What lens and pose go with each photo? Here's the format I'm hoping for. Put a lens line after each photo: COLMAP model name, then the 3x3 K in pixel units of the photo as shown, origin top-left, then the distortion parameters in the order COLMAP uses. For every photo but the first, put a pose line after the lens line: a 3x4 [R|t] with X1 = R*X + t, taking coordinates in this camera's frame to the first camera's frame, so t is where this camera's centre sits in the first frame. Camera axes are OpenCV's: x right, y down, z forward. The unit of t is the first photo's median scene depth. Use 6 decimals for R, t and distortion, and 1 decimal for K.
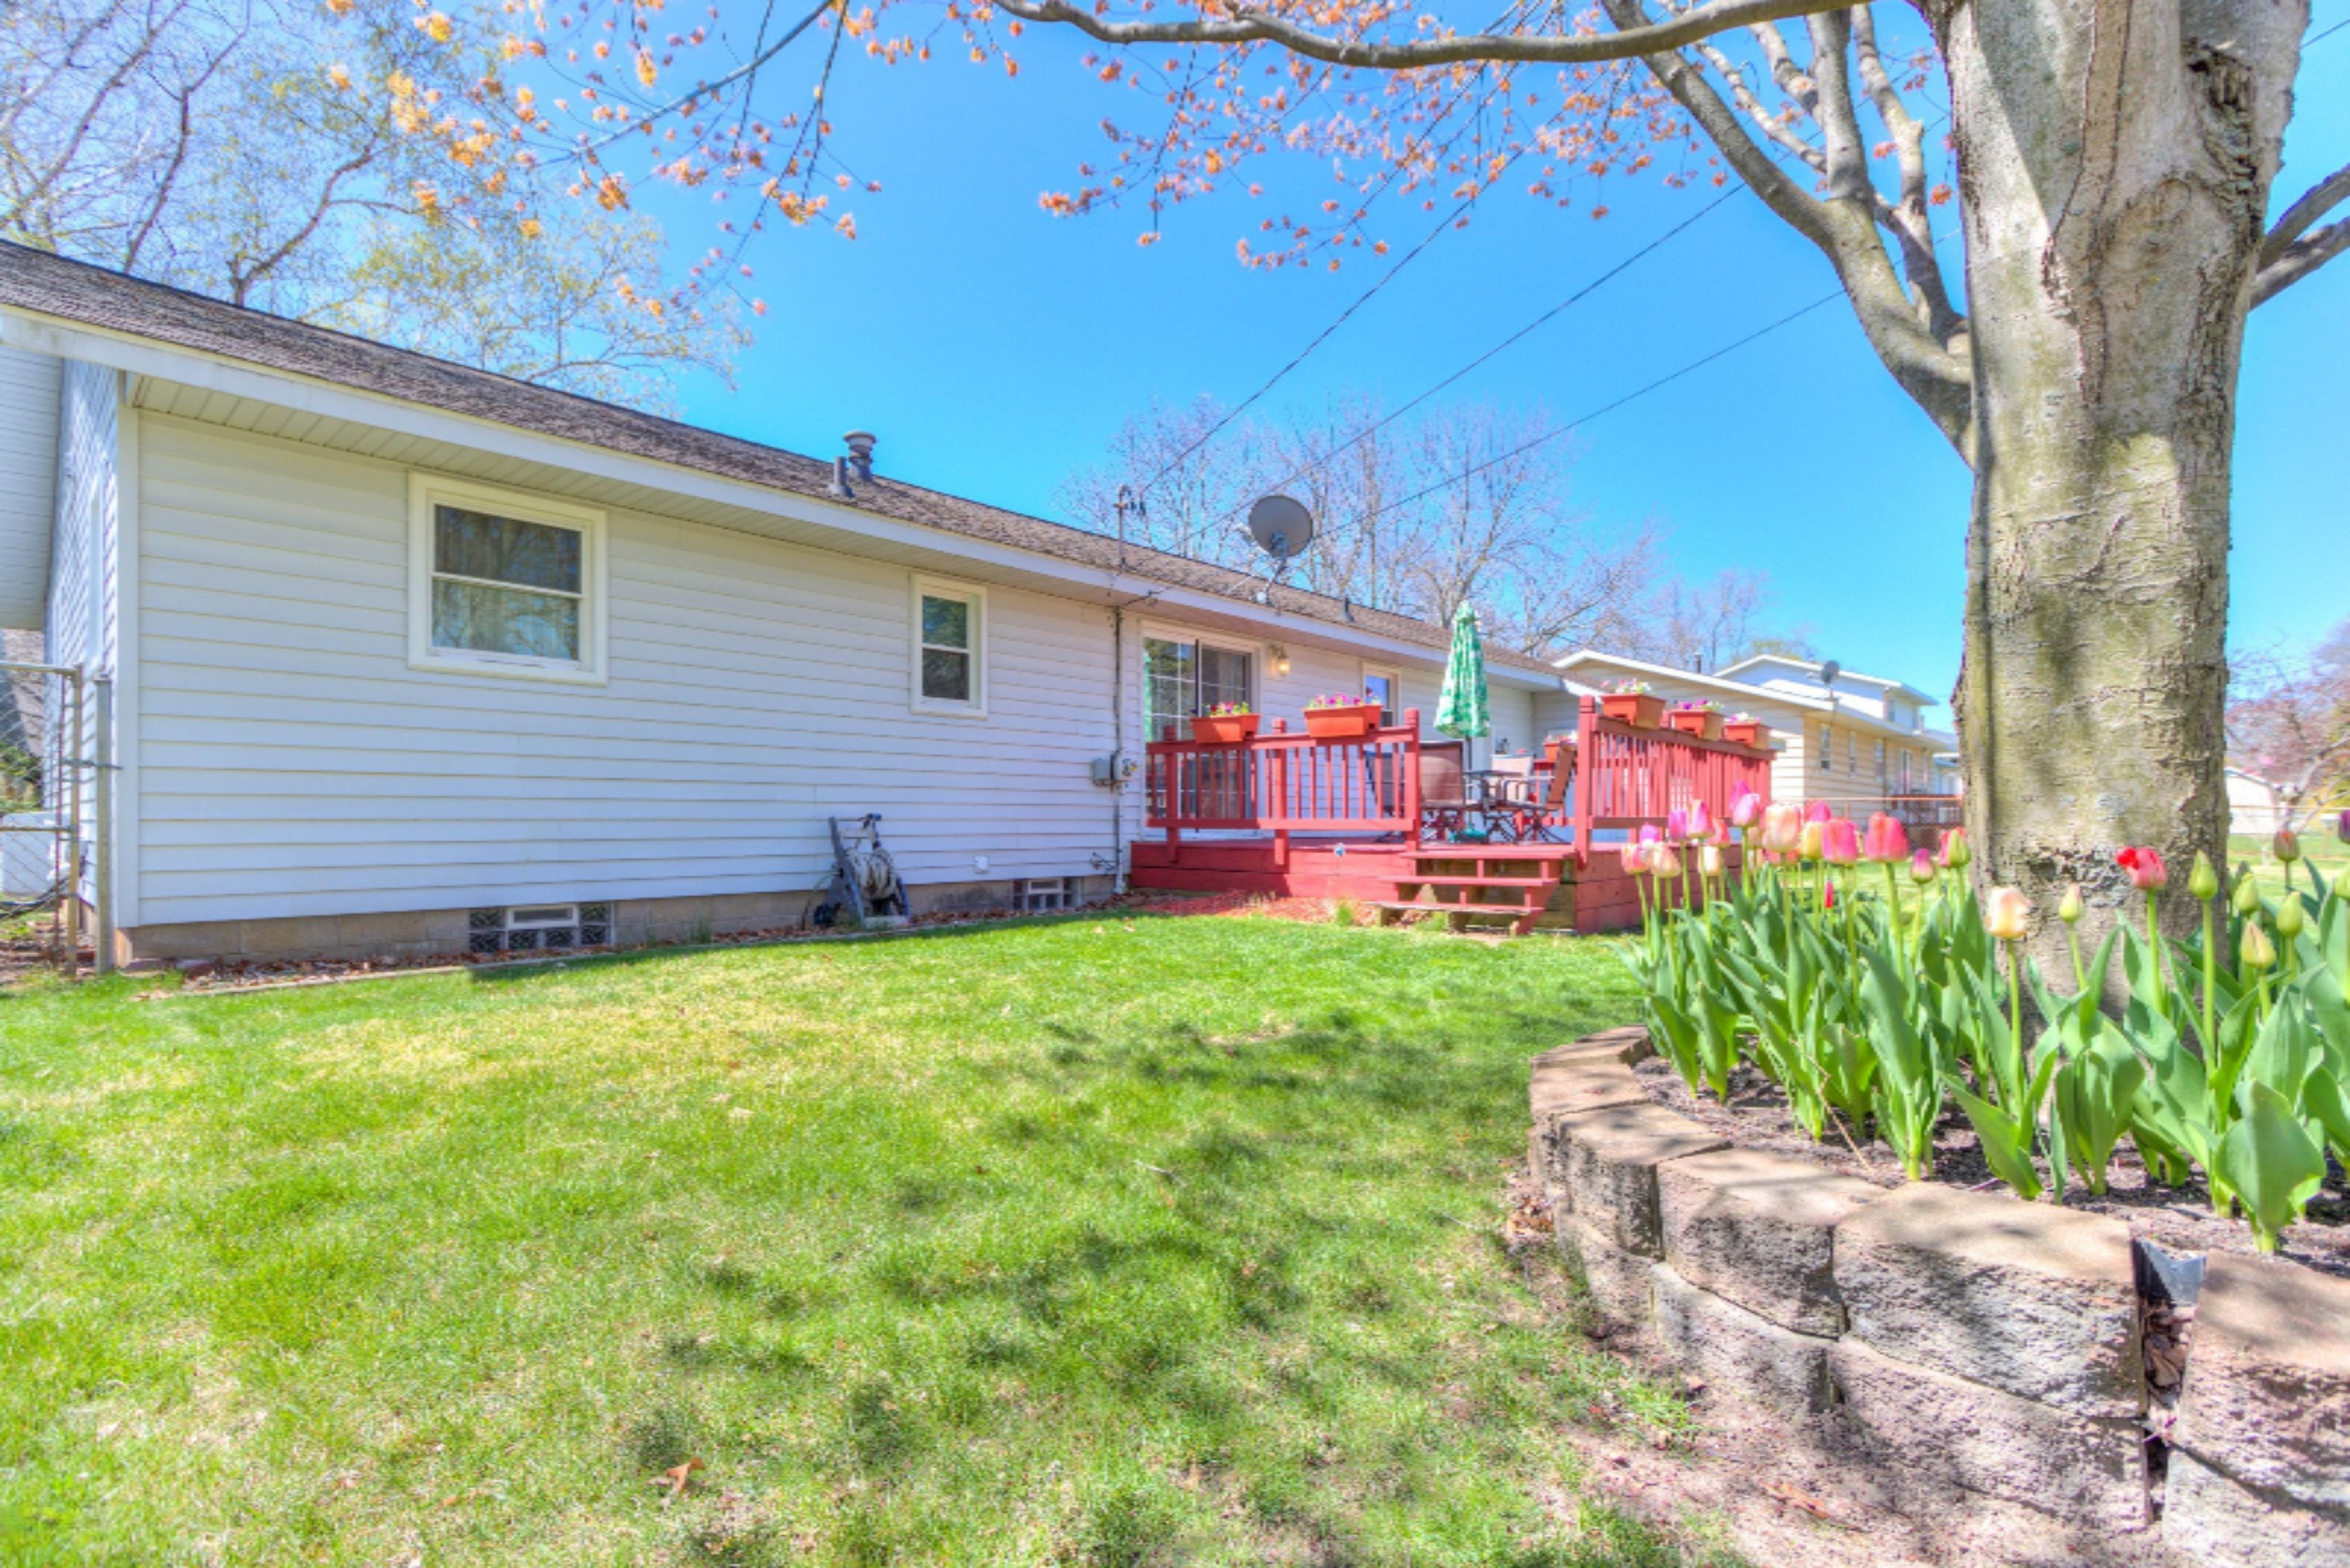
lens RADIAL K [[1082.5, 0, 1174.6], [0, 1082.5, 796.4], [0, 0, 1]] dist [0.001084, 0.002066]
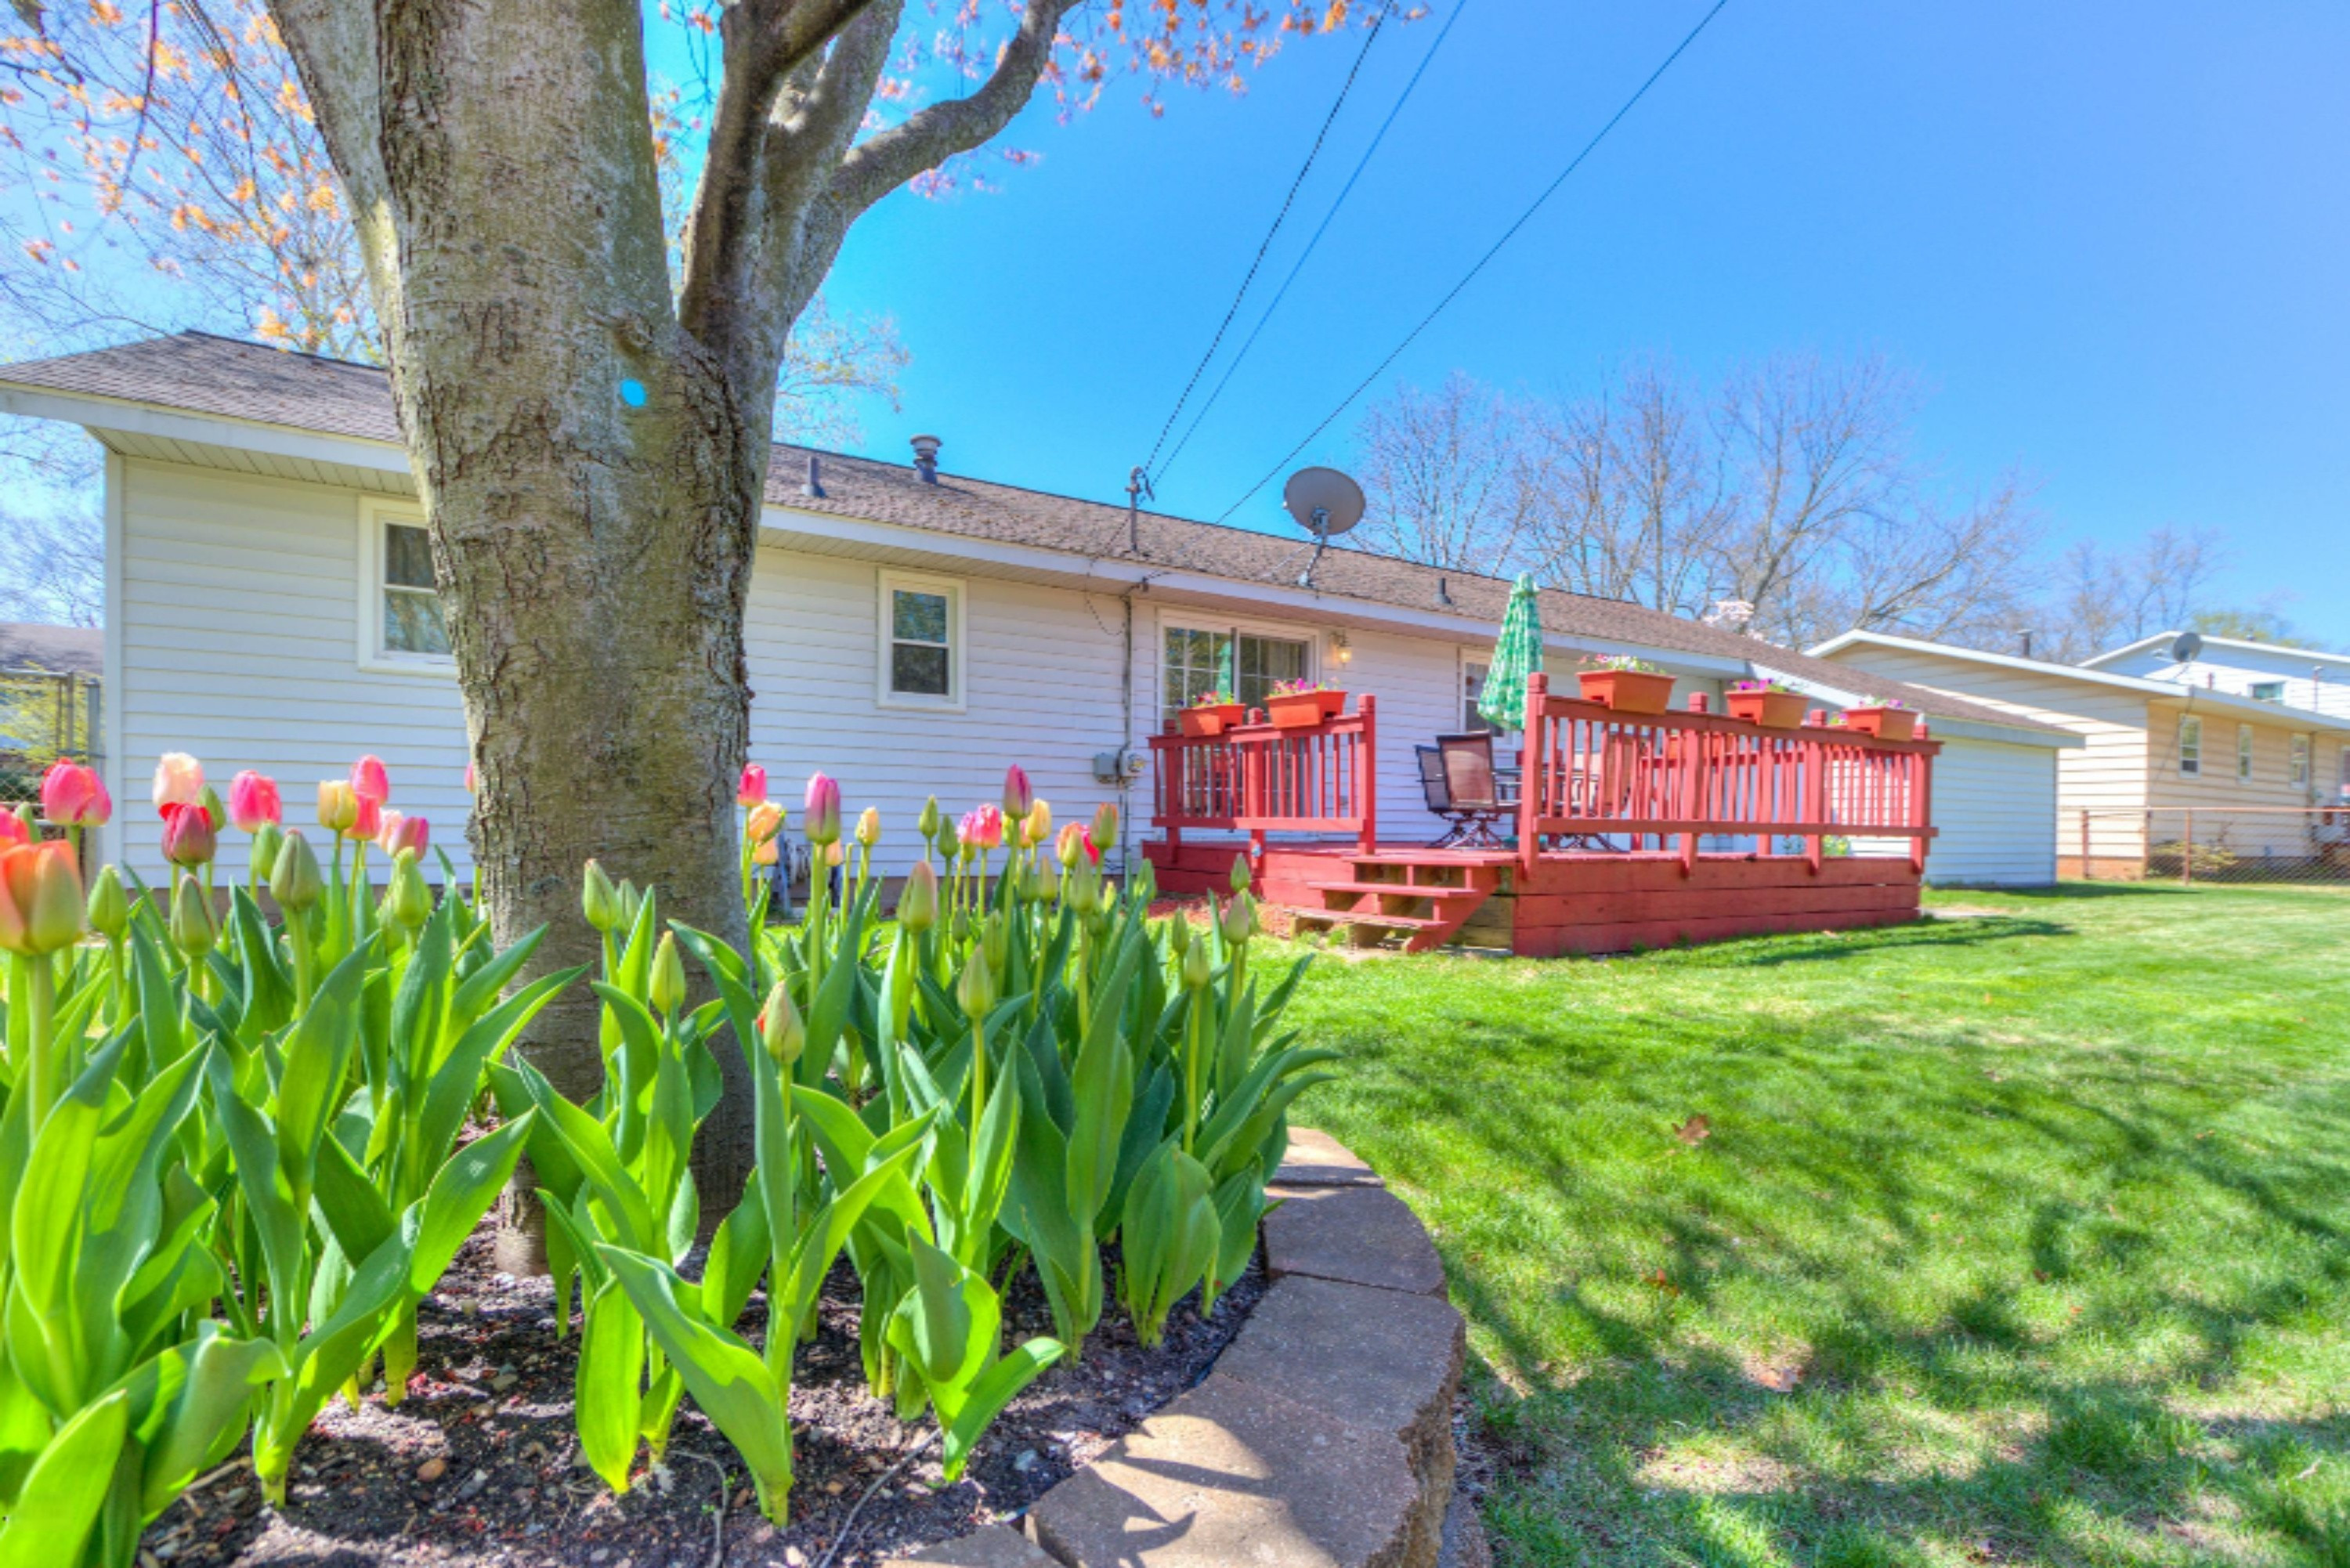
lens RADIAL K [[1104.3, 0, 1209.3], [0, 1104.3, 816.0], [0, 0, 1]] dist [-0.001379, -0.000137]
pose [[0.960725, 0.012729, -0.277210, 0.319788], [-0.009548, 0.999872, 0.012822, 0.007525], [0.277338, -0.009671, 0.960724, 0.088057]]
